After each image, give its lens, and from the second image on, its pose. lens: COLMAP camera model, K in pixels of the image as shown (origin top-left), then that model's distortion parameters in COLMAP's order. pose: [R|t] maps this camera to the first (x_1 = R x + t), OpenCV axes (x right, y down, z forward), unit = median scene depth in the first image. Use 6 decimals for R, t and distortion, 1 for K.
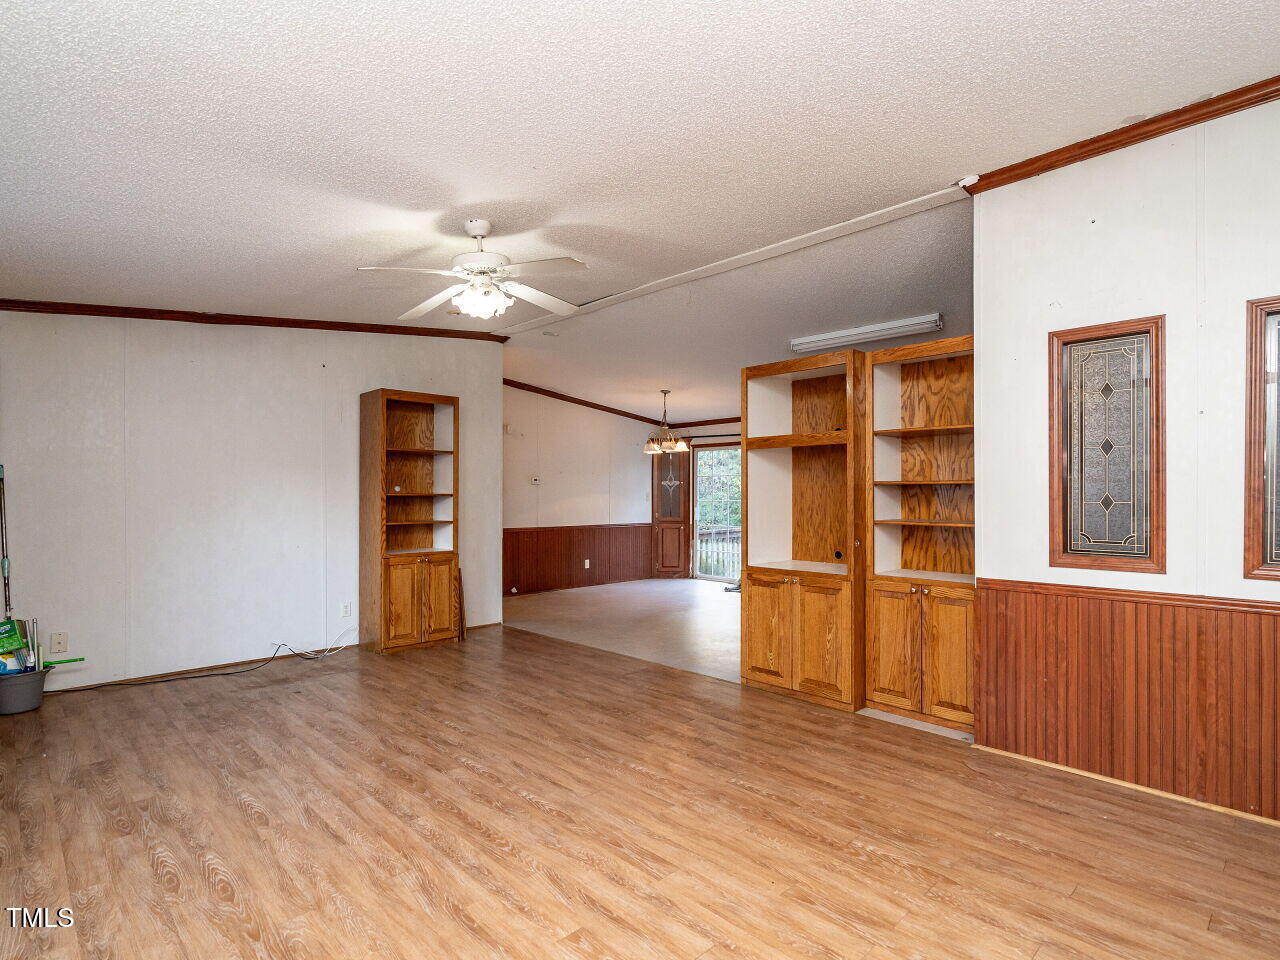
lens RADIAL K [[657.4, 0, 643.8], [0, 657.4, 484.9], [0, 0, 1]] dist [-0.003699, 0.000279]
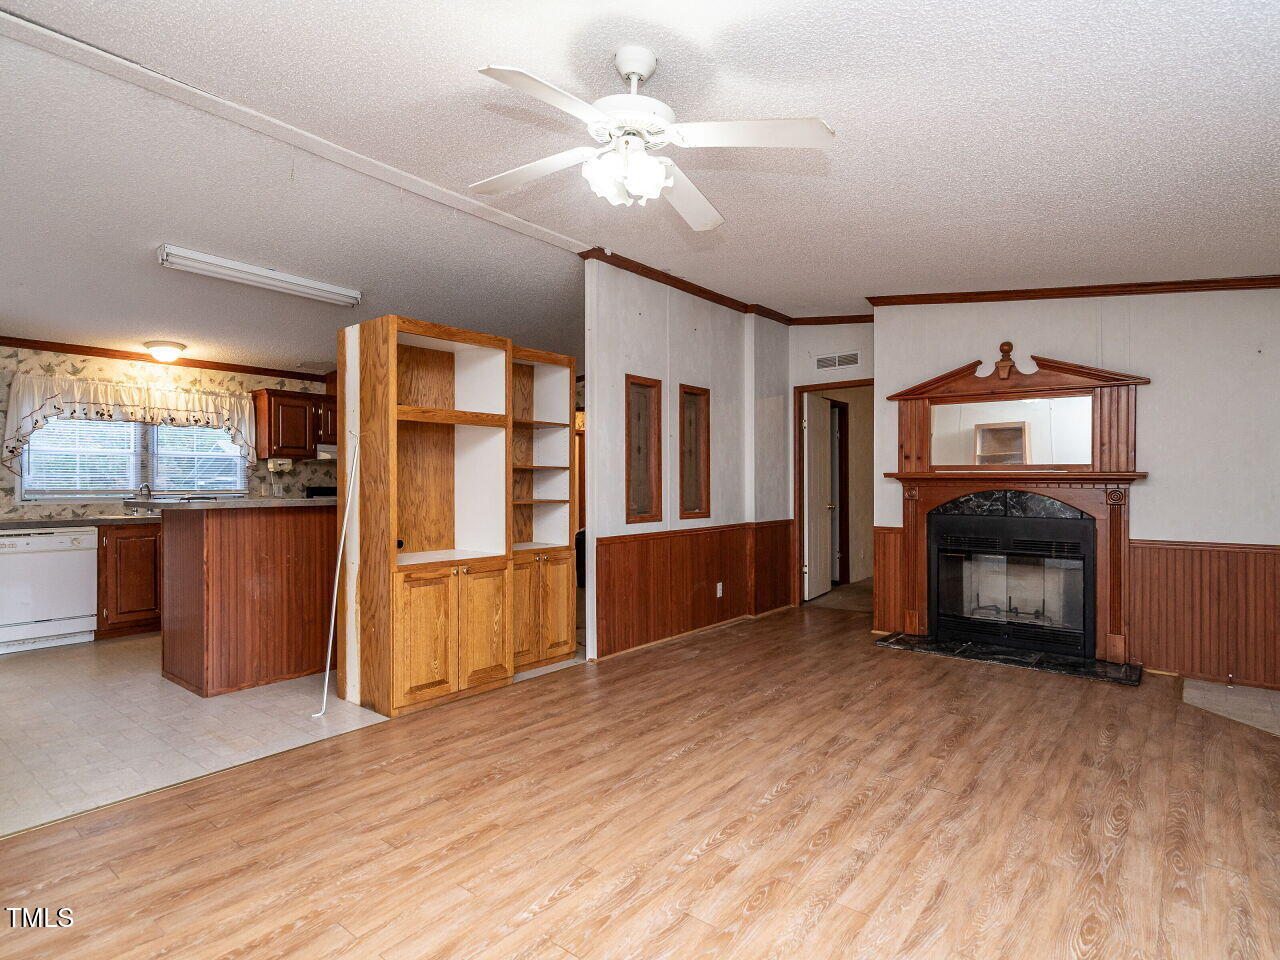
lens RADIAL K [[684.8, 0, 639.1], [0, 684.8, 492.6], [0, 0, 1]] dist [-0.002773, -0.000274]
pose [[-0.118668, -0.013628, 0.992840, -1.033850], [-0.015269, 0.999813, 0.011898, 0.031013], [-0.992817, -0.013748, -0.118854, 1.213352]]
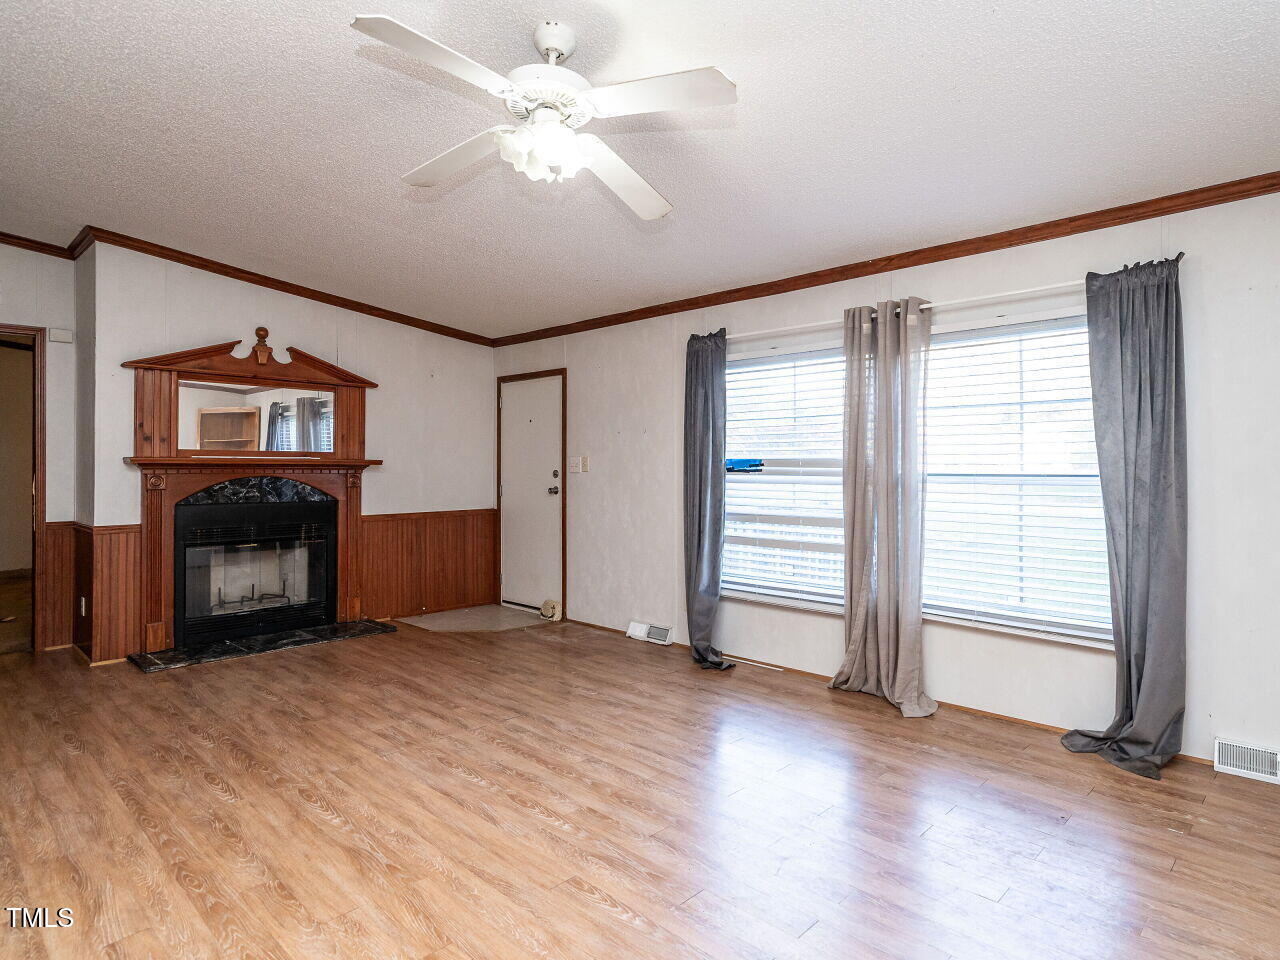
lens RADIAL K [[729.2, 0, 642.7], [0, 729.2, 460.6], [0, 0, 1]] dist [-0.001158, 0.001598]
pose [[-0.999678, 0.002814, -0.025203, -0.359764], [0.003431, 0.999695, -0.024469, 0.039383], [0.025127, -0.024547, -0.999383, 1.921445]]
